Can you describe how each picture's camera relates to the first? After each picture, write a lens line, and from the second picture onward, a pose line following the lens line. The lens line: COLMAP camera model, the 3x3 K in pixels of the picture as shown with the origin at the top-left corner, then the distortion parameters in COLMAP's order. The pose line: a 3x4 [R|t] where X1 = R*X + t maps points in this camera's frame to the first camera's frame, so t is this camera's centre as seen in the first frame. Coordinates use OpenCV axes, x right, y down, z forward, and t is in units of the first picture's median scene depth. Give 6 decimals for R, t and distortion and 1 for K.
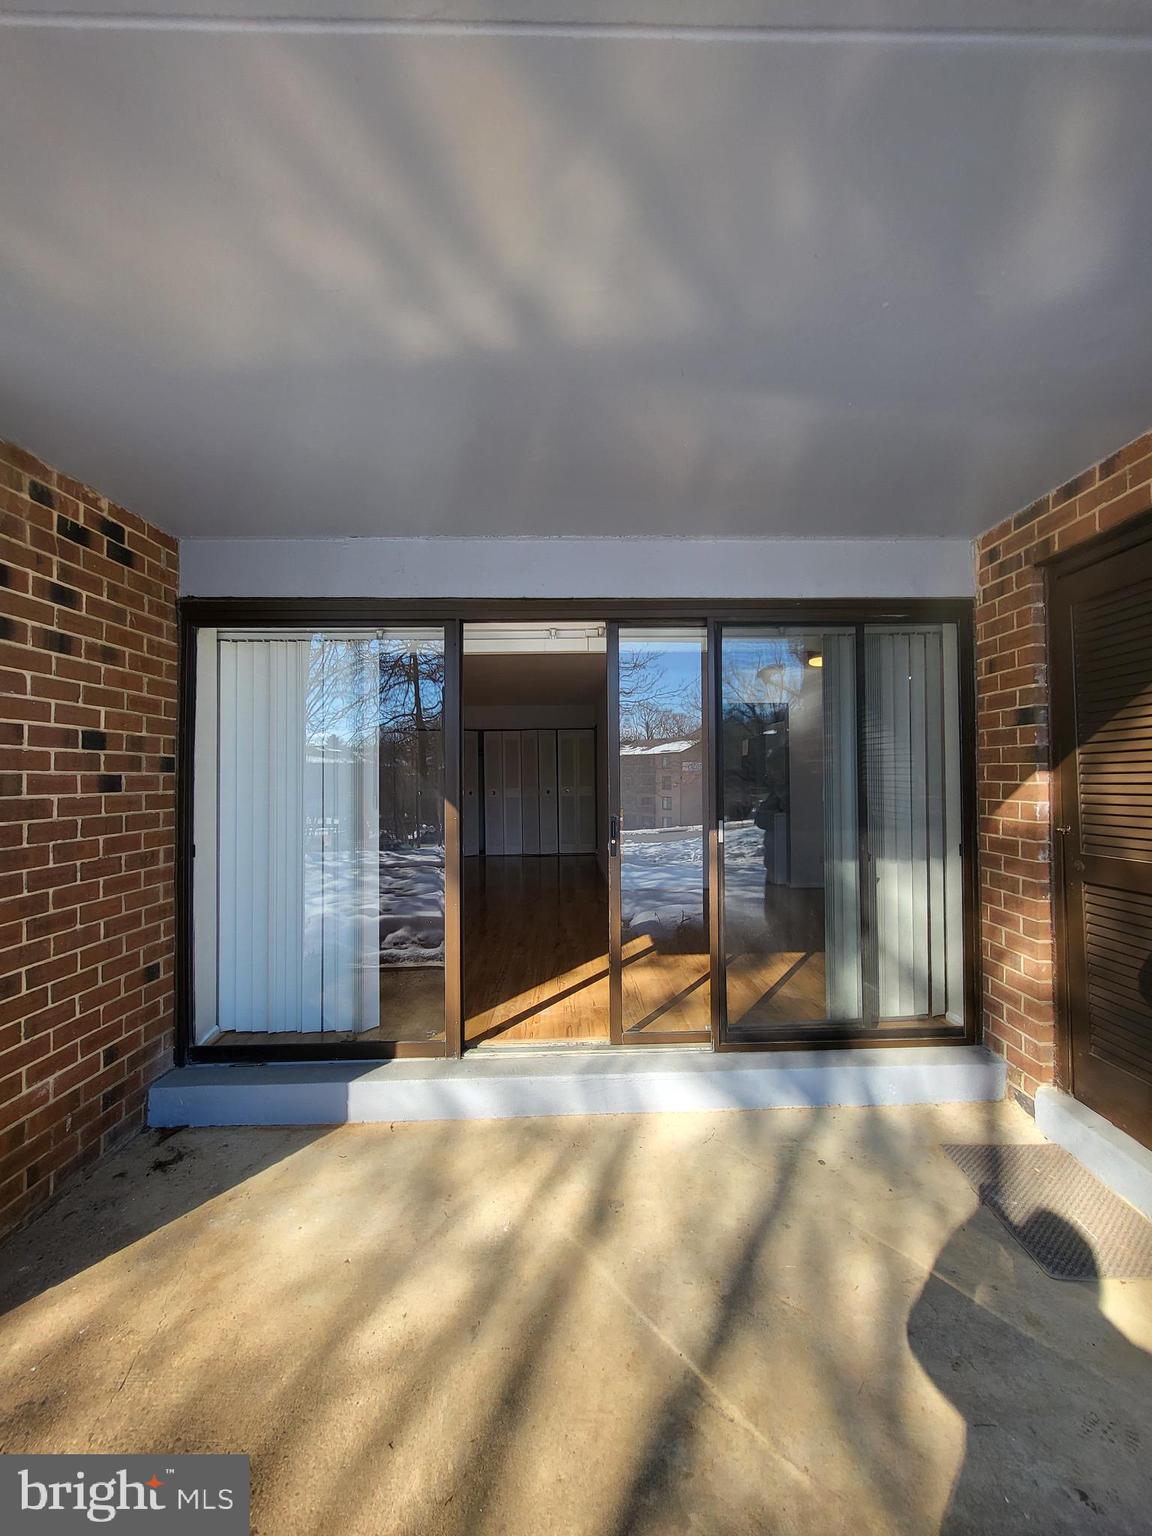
lens RADIAL K [[601.5, 0, 580.2], [0, 601.5, 767.4], [0, 0, 1]] dist [0.001333, -0.002346]
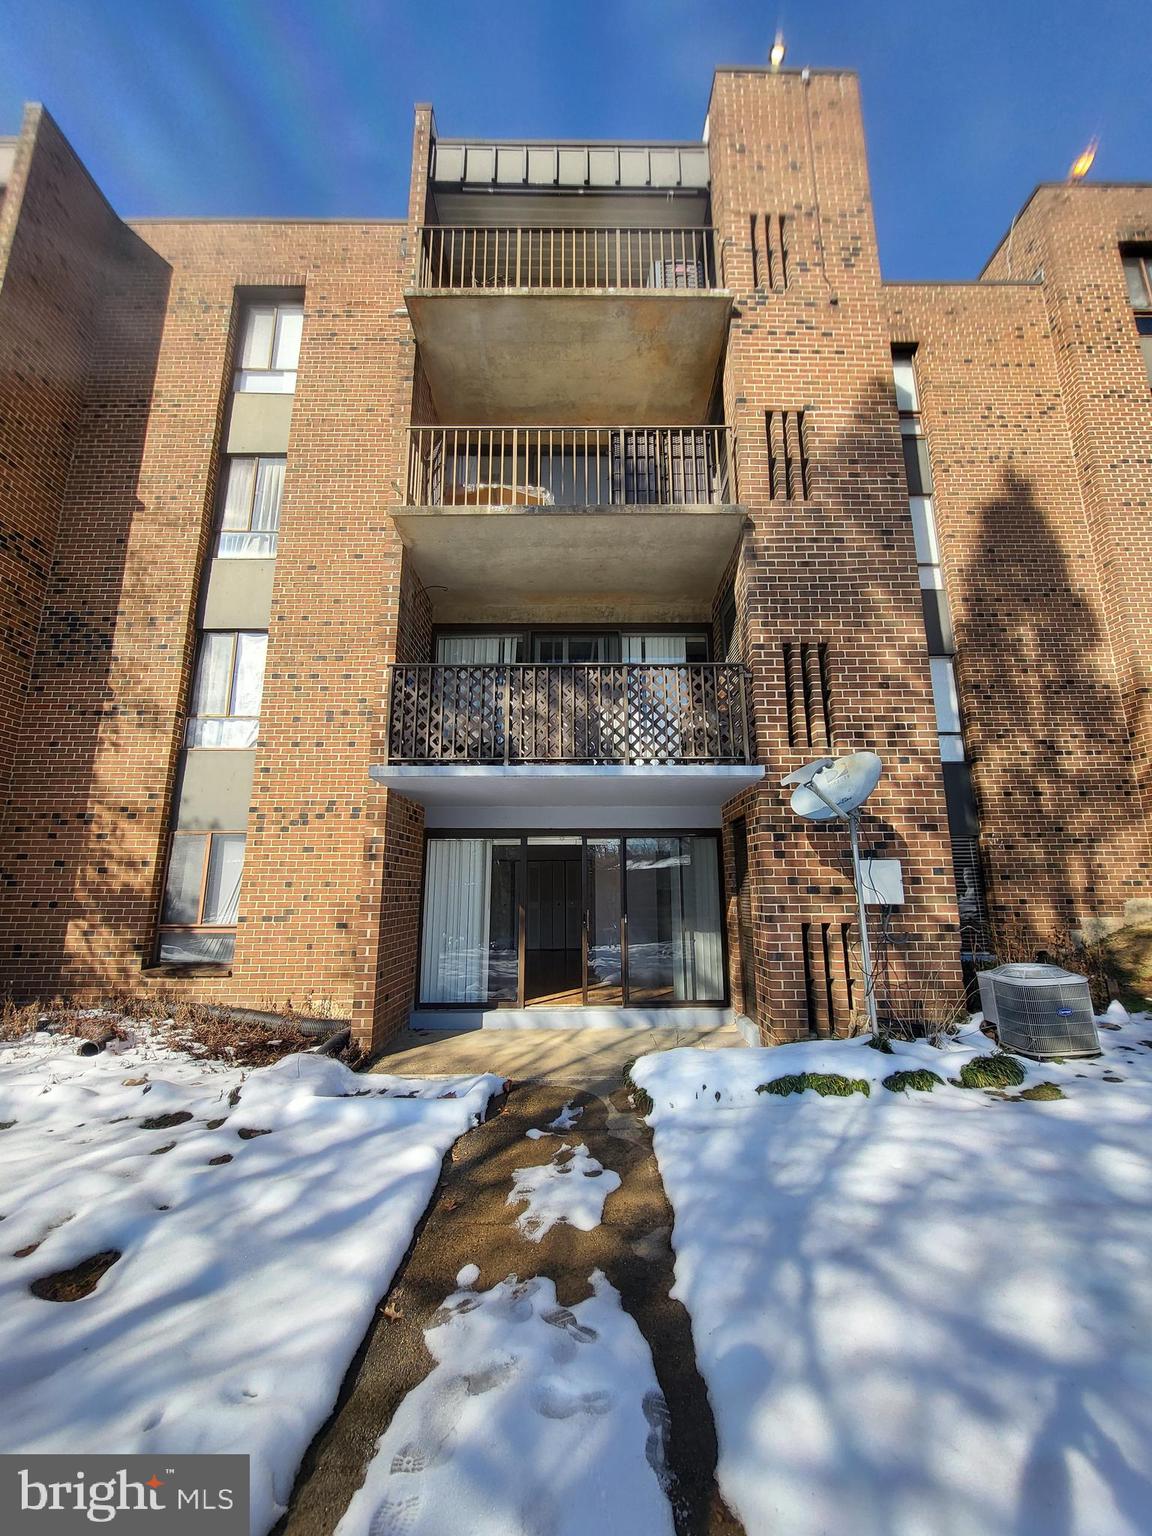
lens RADIAL K [[601.5, 0, 580.2], [0, 601.5, 767.4], [0, 0, 1]] dist [0.001333, -0.002346]
pose [[0.991969, -0.019025, -0.125043, 0.374740], [-0.003191, 0.984543, -0.175115, -0.077769], [0.126442, 0.174107, 0.976575, -1.594306]]
